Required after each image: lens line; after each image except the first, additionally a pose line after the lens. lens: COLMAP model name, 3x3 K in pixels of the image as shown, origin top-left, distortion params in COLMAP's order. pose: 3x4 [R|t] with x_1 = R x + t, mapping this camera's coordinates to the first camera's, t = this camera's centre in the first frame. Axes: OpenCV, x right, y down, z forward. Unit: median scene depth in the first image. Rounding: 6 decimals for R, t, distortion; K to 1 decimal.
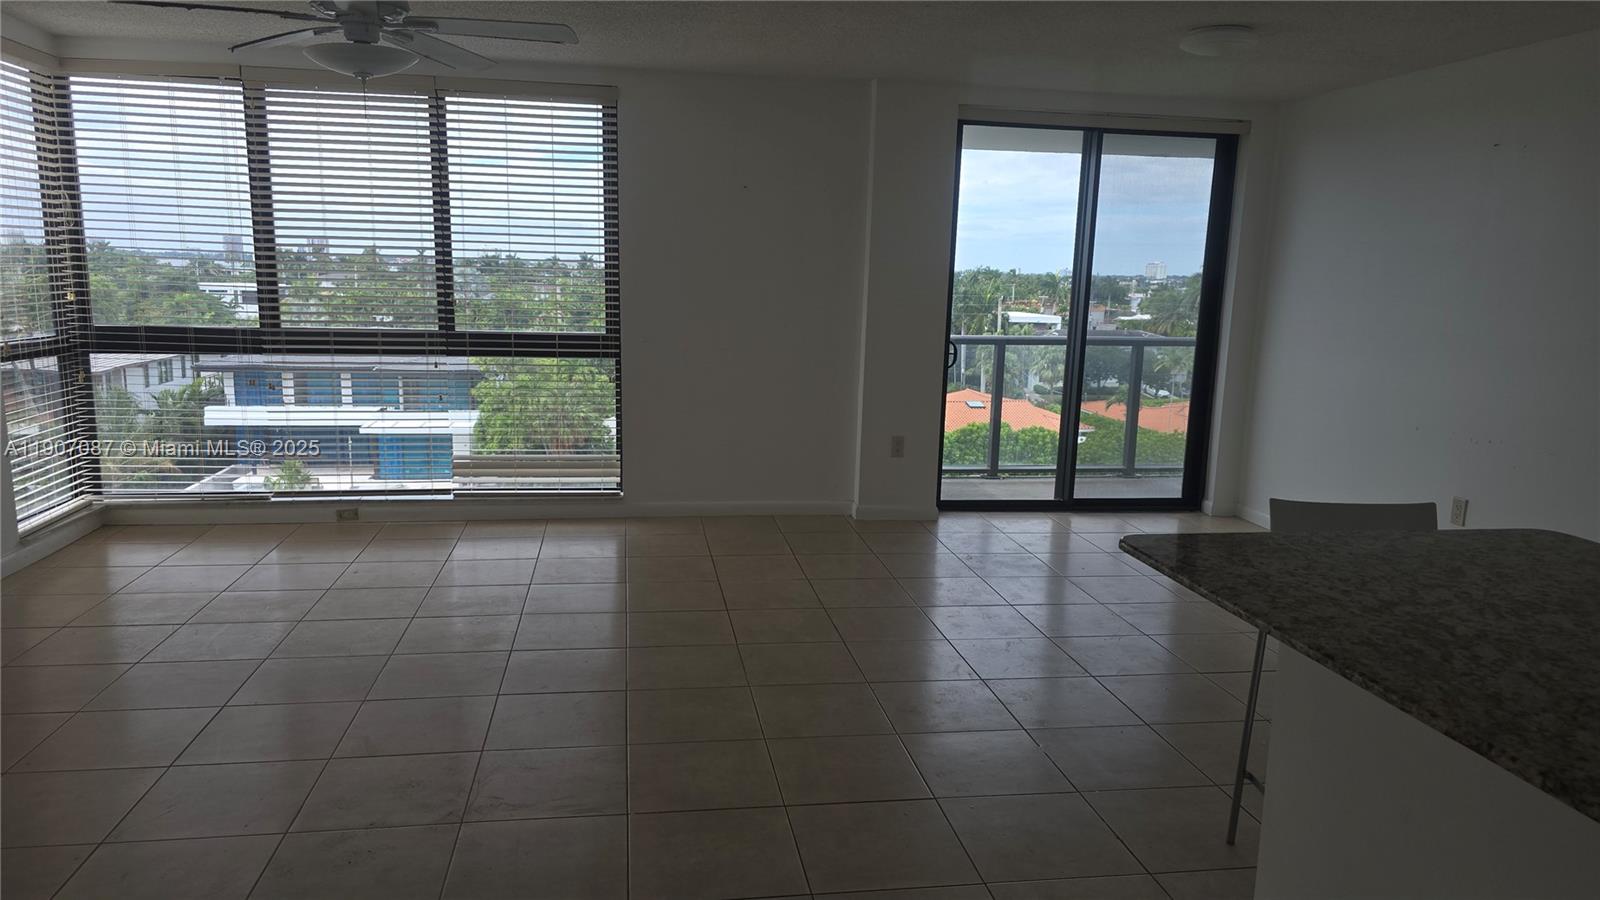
lens RADIAL K [[1052.0, 0, 799.1], [0, 1052.0, 457.5], [0, 0, 1]] dist [0.058146, -0.005517]
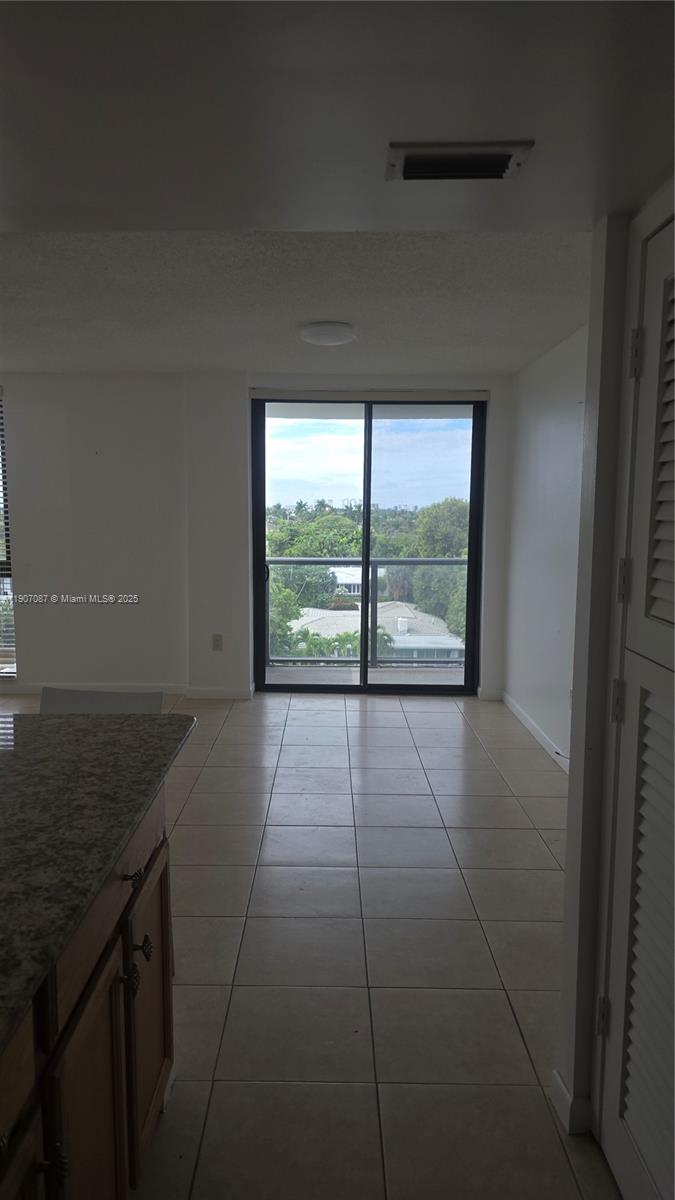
lens RADIAL K [[789.0, 0, 332.2], [0, 789.0, 592.5], [0, 0, 1]] dist [0.058146, -0.005517]
pose [[0.987017, -0.005683, -0.160515, 0.364606], [-0.006119, 0.997318, -0.072936, -0.001443], [0.160499, 0.072971, 0.984335, 0.044362]]
